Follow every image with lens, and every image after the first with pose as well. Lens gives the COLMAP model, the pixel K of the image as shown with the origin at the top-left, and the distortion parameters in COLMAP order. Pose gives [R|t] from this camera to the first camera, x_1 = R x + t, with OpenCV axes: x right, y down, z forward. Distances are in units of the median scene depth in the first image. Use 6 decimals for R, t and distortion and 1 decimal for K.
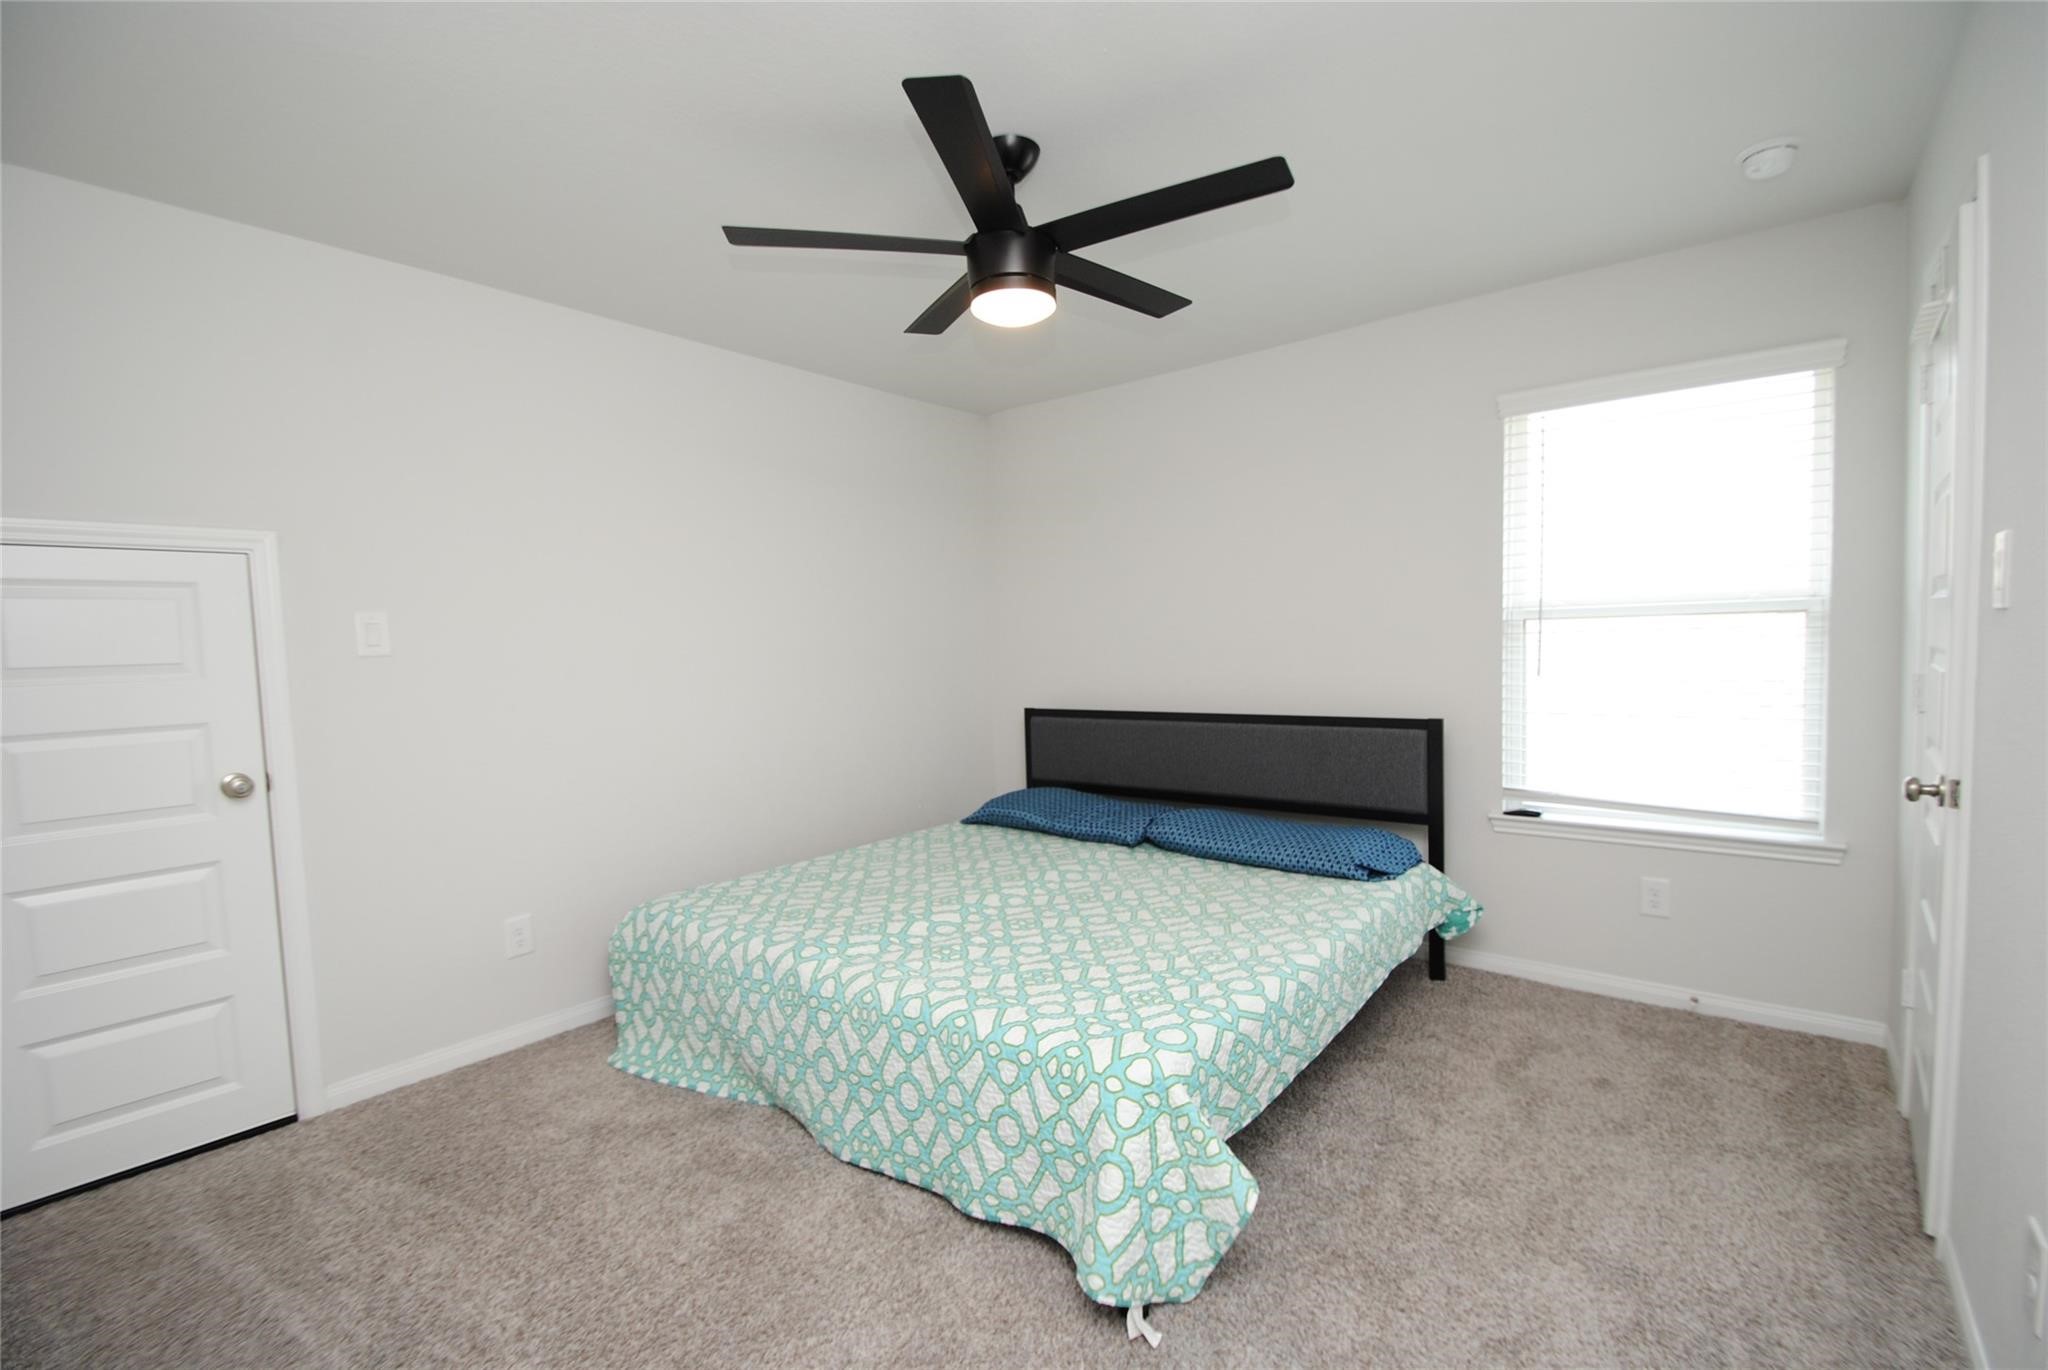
lens RADIAL K [[908.0, 0, 1029.5], [0, 908.0, 691.4], [0, 0, 1]] dist [-0.012933, -0.000229]
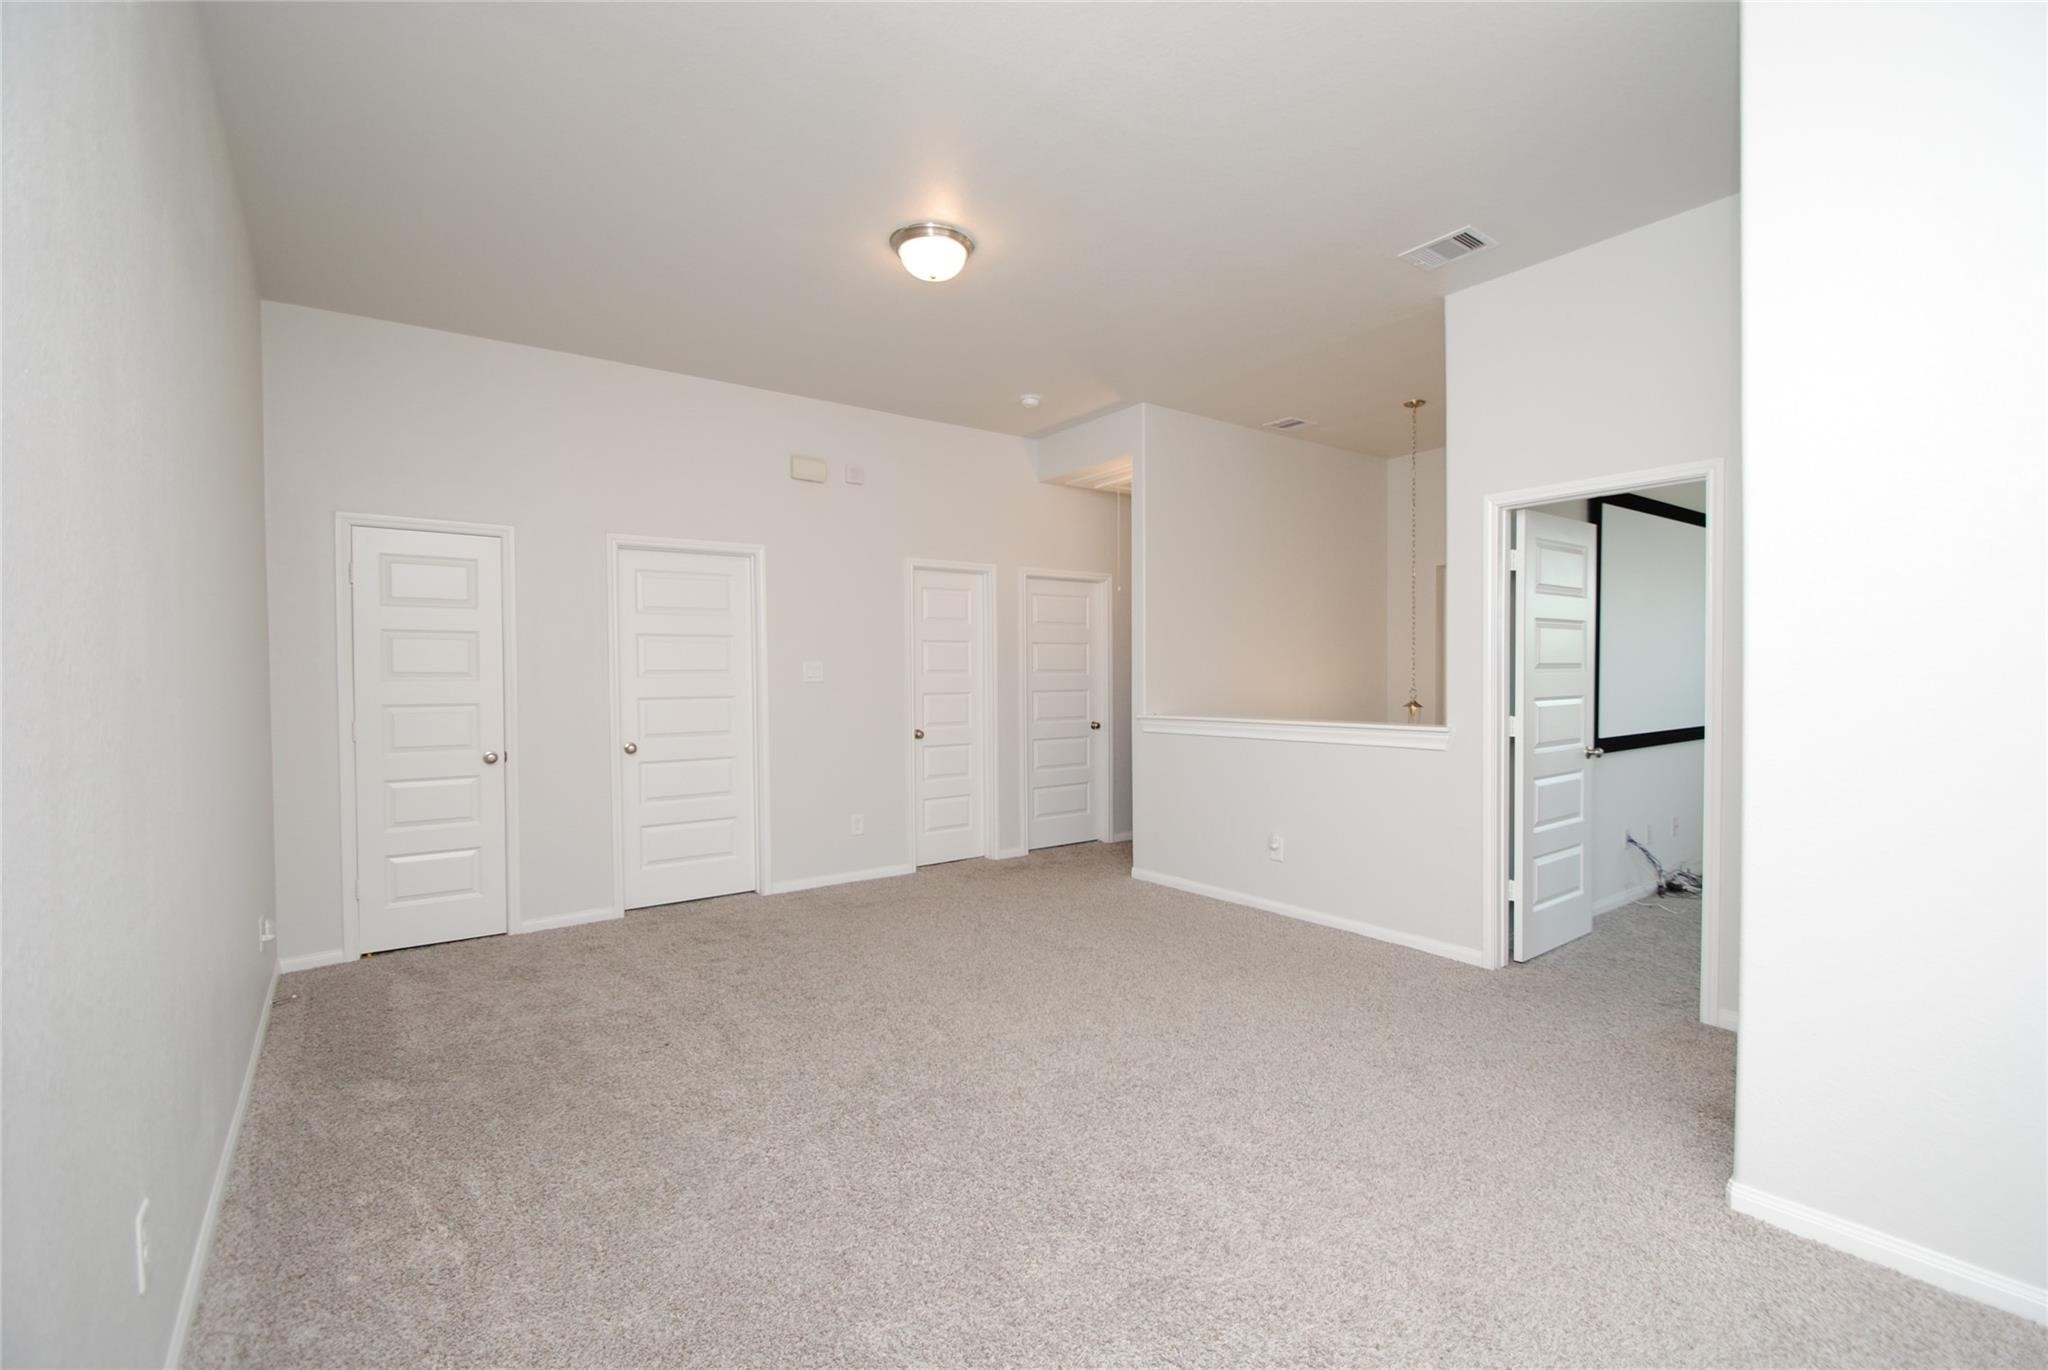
lens RADIAL K [[908.0, 0, 1029.5], [0, 908.0, 691.4], [0, 0, 1]] dist [-0.012933, -0.000229]
pose [[0.981096, 0.029300, -0.191288, 0.558336], [-0.035506, 0.998946, -0.029092, 0.022744], [0.190234, 0.035334, 0.981103, -0.604924]]
